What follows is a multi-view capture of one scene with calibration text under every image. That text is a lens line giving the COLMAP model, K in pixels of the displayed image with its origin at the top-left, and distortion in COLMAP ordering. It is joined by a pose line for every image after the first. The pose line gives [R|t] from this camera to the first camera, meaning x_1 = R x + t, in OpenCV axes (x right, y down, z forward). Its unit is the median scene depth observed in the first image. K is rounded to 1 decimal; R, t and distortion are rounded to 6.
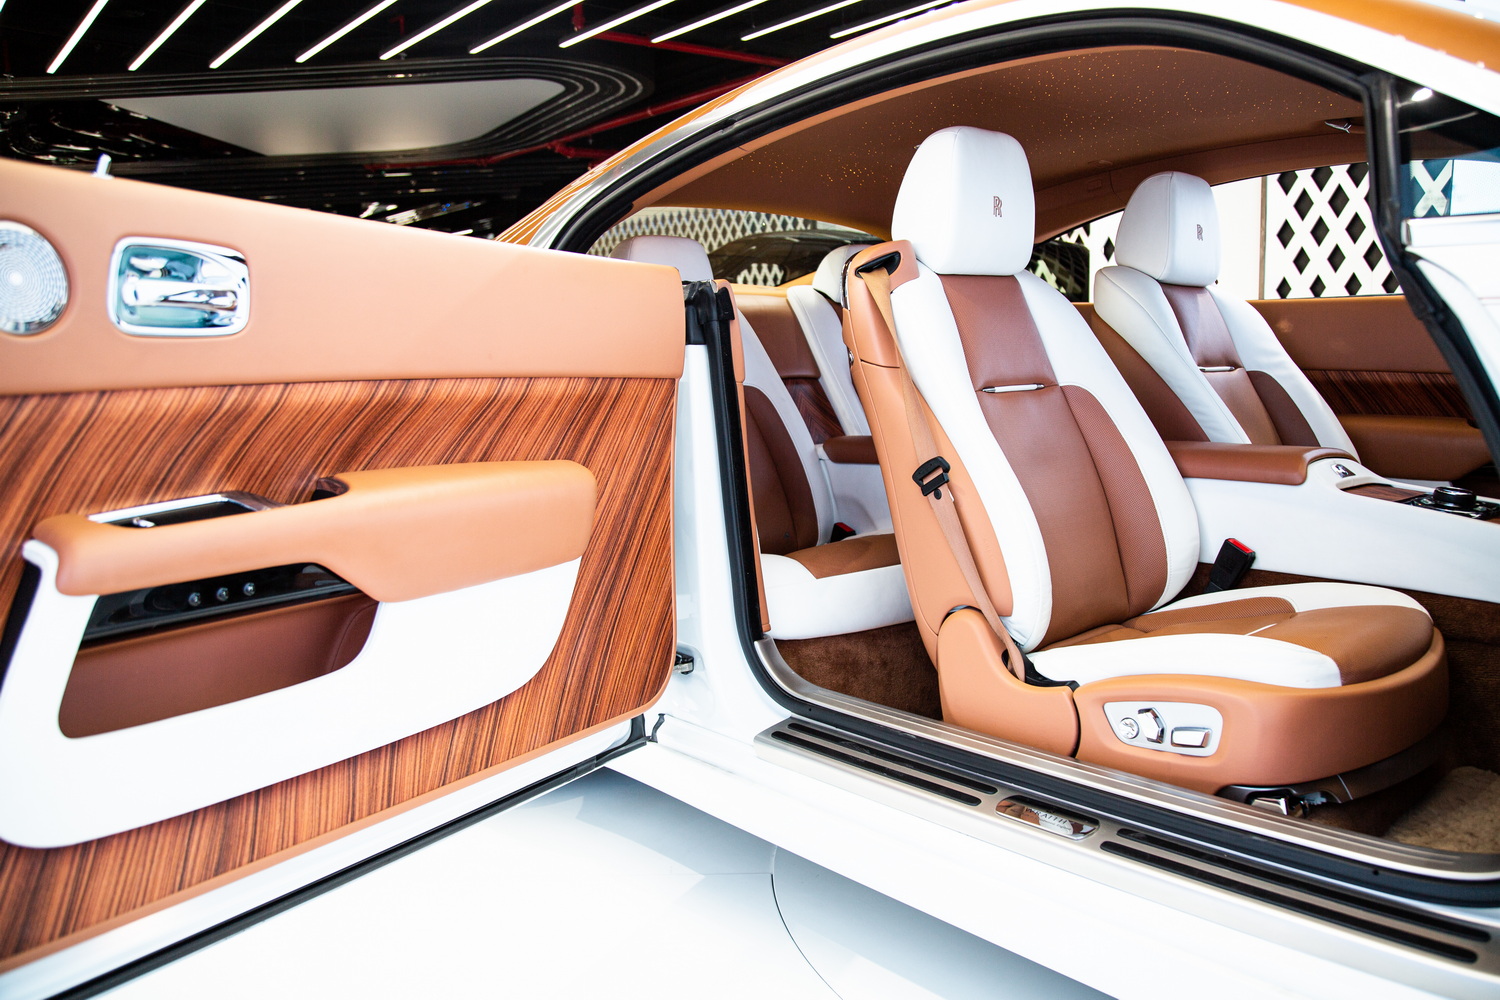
lens RADIAL K [[1138.1, 0, 750.0], [0, 1138.1, 500.0], [0, 0, 1]] dist [-0.046415, 0.009164]
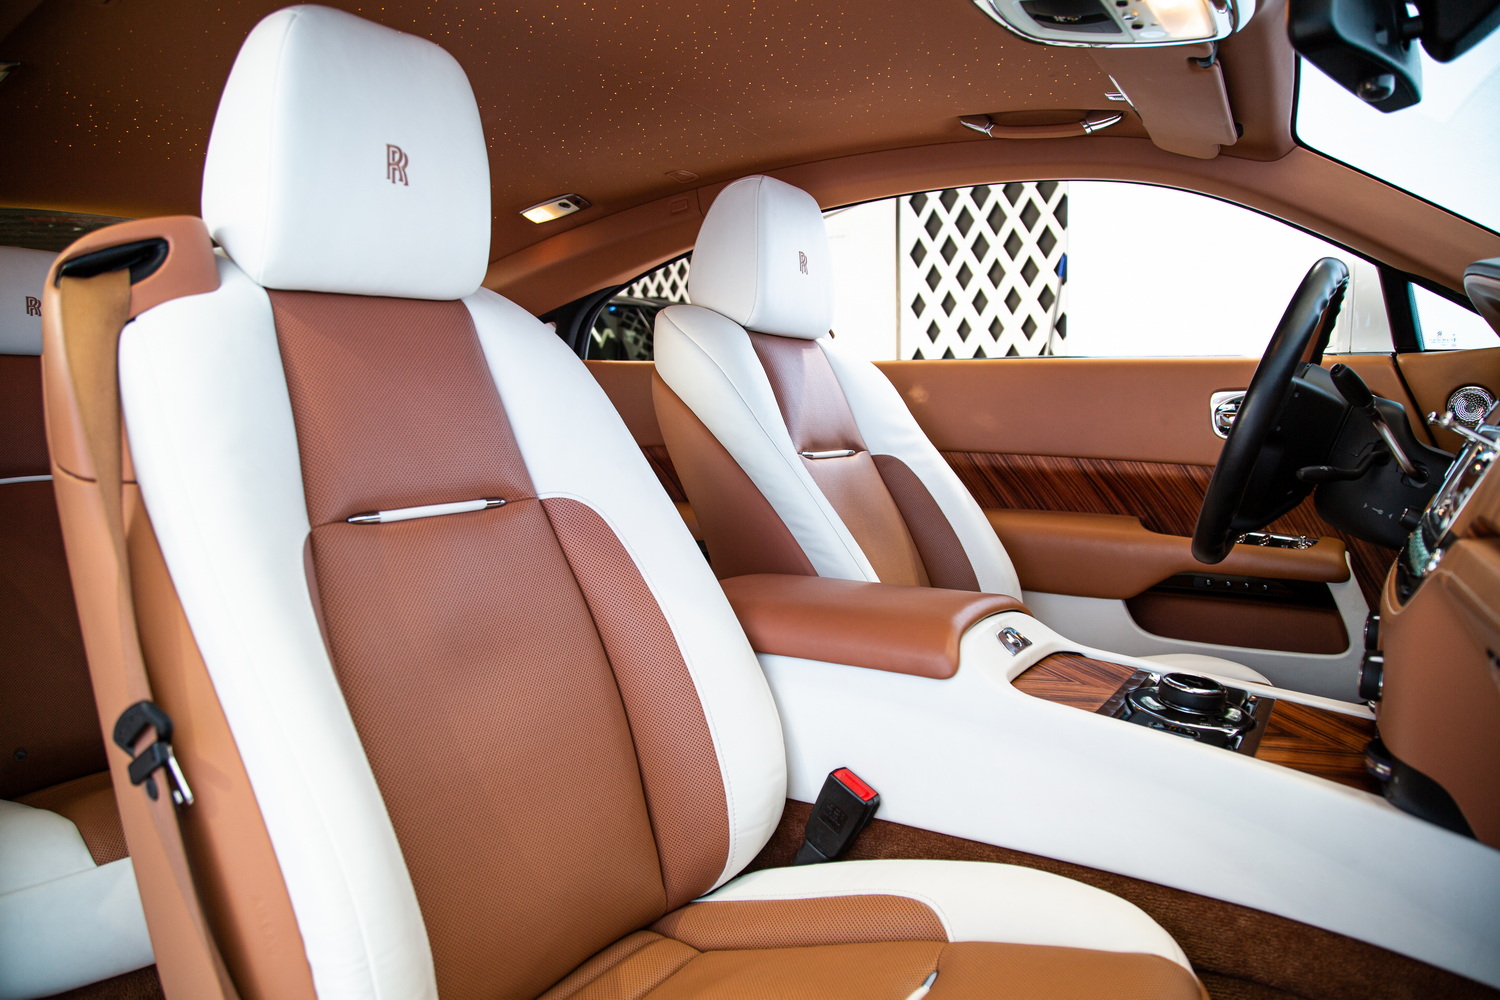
lens RADIAL K [[1000.5, 0, 750.0], [0, 1000.5, 500.0], [0, 0, 1]] dist [-0.128619, 0.060139]
pose [[0.963688, -0.013036, 0.266713, 0.206035], [0.024143, 0.998971, -0.038407, -0.067249], [-0.265938, 0.043451, 0.963010, 0.429250]]
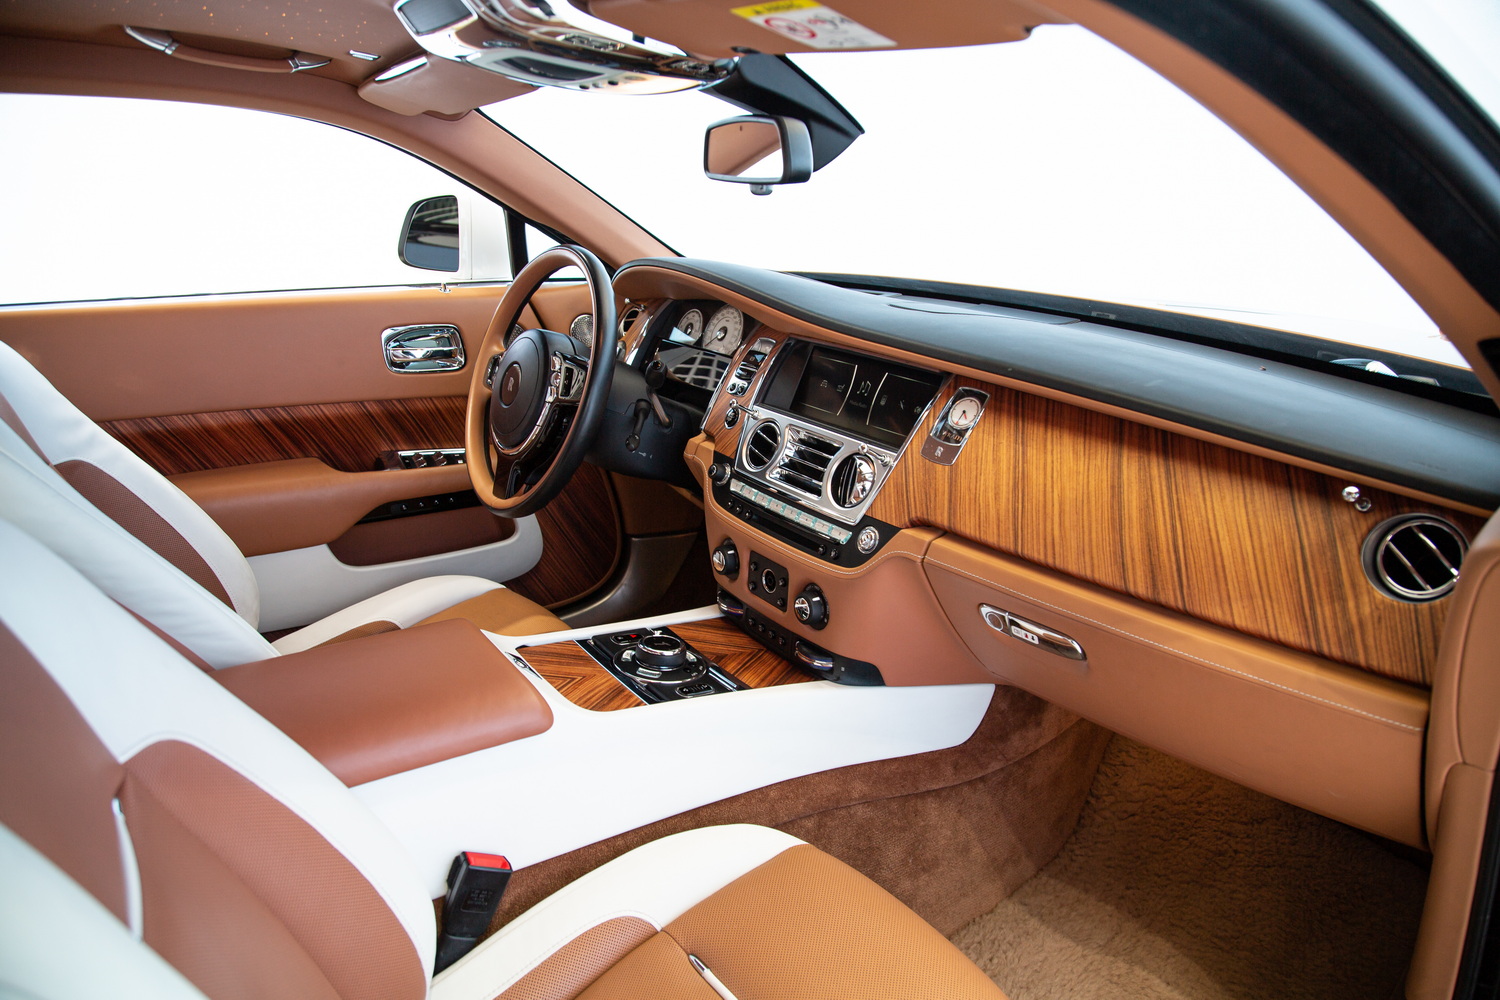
lens RADIAL K [[1000.5, 0, 750.0], [0, 1000.5, 500.0], [0, 0, 1]] dist [-0.128619, 0.060139]
pose [[0.110152, -0.288478, 0.951129, 0.024809], [0.098968, 0.955380, 0.278306, -0.210157], [-0.988975, 0.063476, 0.133787, 0.638478]]
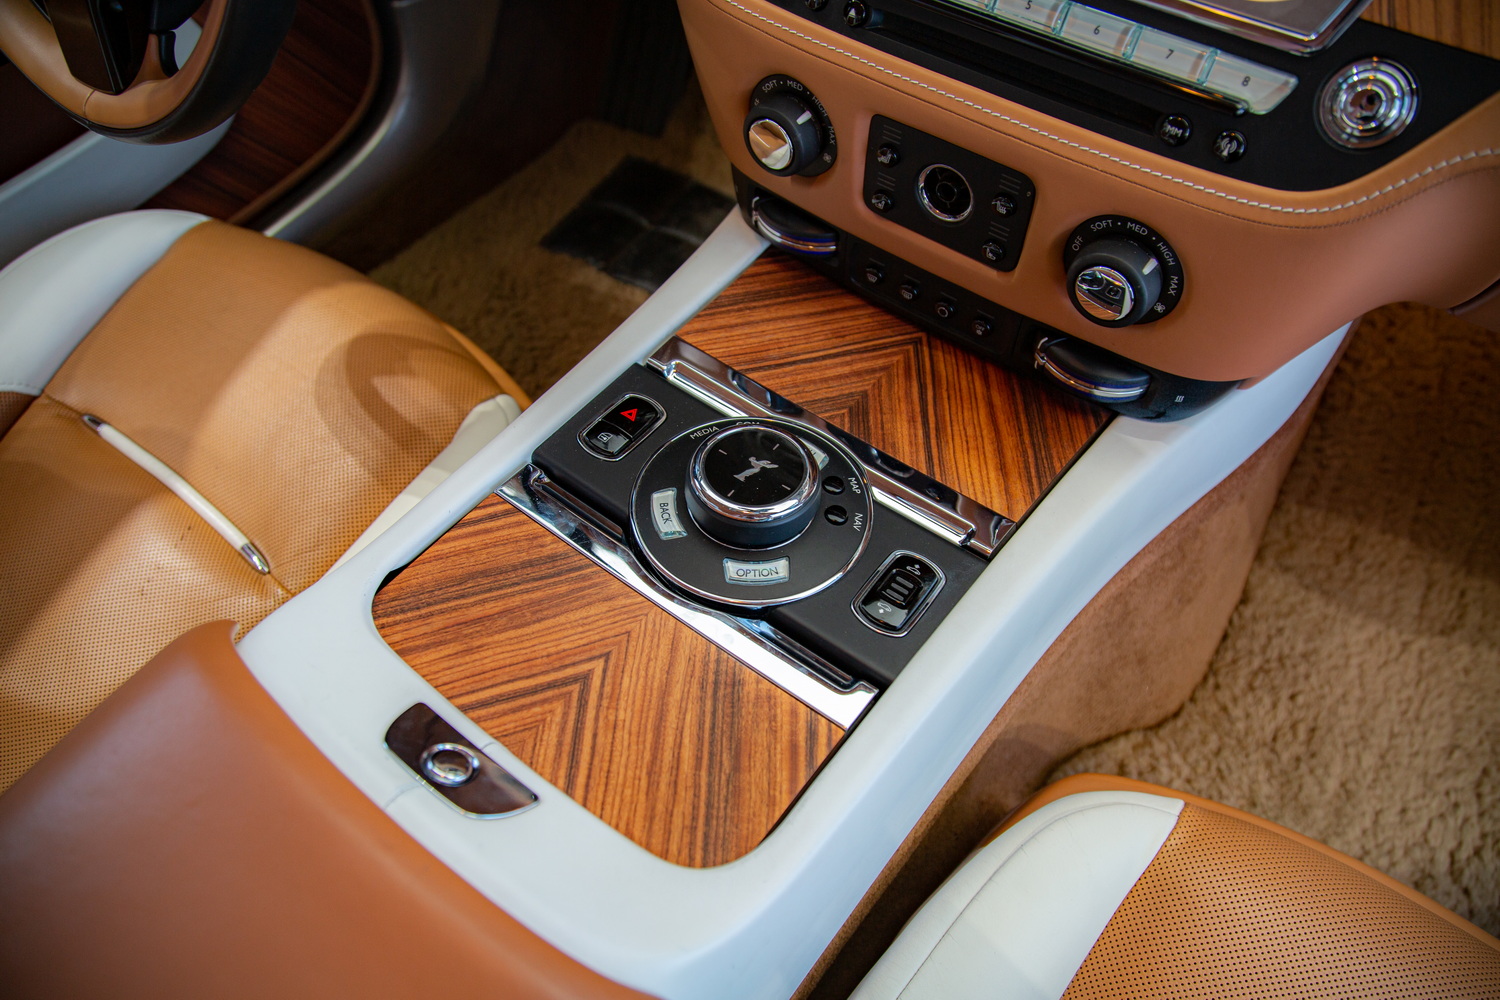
lens RADIAL K [[1000.5, 0, 750.0], [0, 1000.5, 500.0], [0, 0, 1]] dist [-0.128619, 0.060139]
pose [[-0.206665, -0.793827, 0.571951, 0.363764], [0.156411, 0.550248, 0.820221, -0.154949], [-0.965829, 0.258970, 0.010446, 0.753663]]
